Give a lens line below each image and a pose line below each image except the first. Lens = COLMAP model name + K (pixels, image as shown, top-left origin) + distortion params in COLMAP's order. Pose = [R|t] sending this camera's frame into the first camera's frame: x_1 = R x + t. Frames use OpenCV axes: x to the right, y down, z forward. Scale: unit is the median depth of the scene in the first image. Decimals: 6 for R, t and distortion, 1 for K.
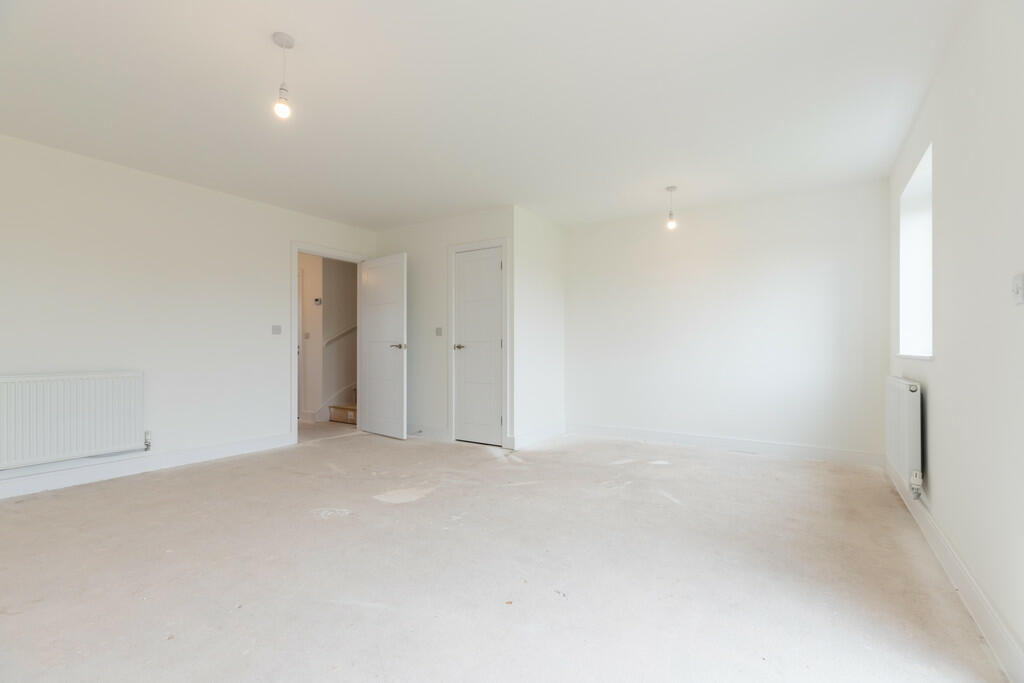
lens RADIAL K [[463.9, 0, 512.0], [0, 463.9, 341.5], [0, 0, 1]] dist [0.000737, 0.000054]
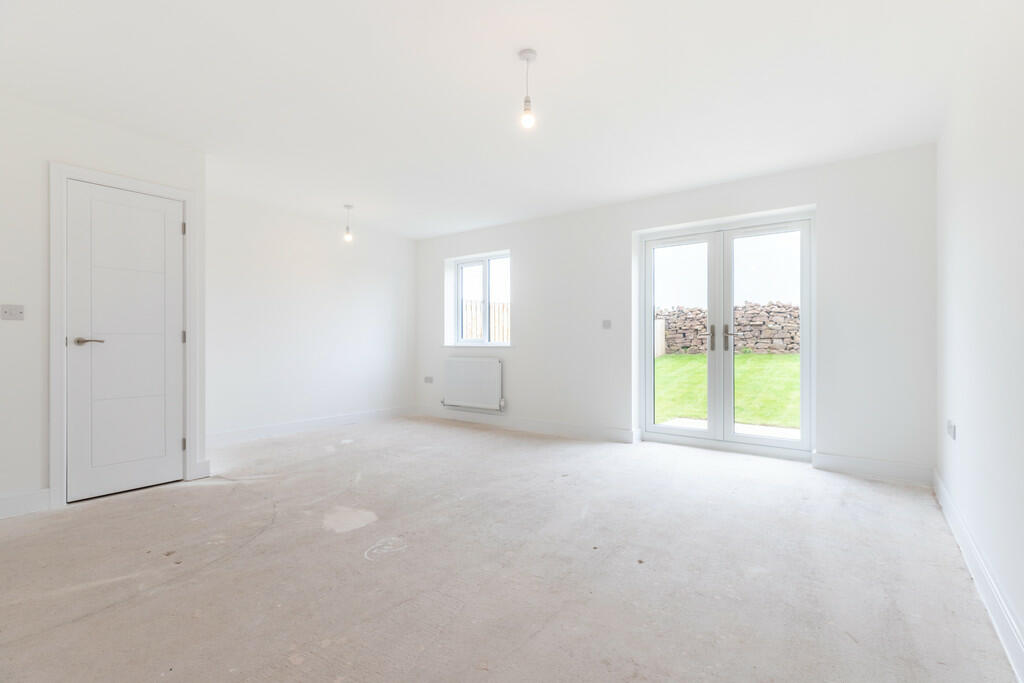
lens RADIAL K [[463.9, 0, 512.0], [0, 463.9, 341.5], [0, 0, 1]] dist [0.000737, 0.000054]
pose [[0.078882, 0.007146, 0.996858, -0.787109], [-0.005357, 0.999963, -0.006744, 0.015836], [-0.996870, -0.004808, 0.078917, 0.494600]]
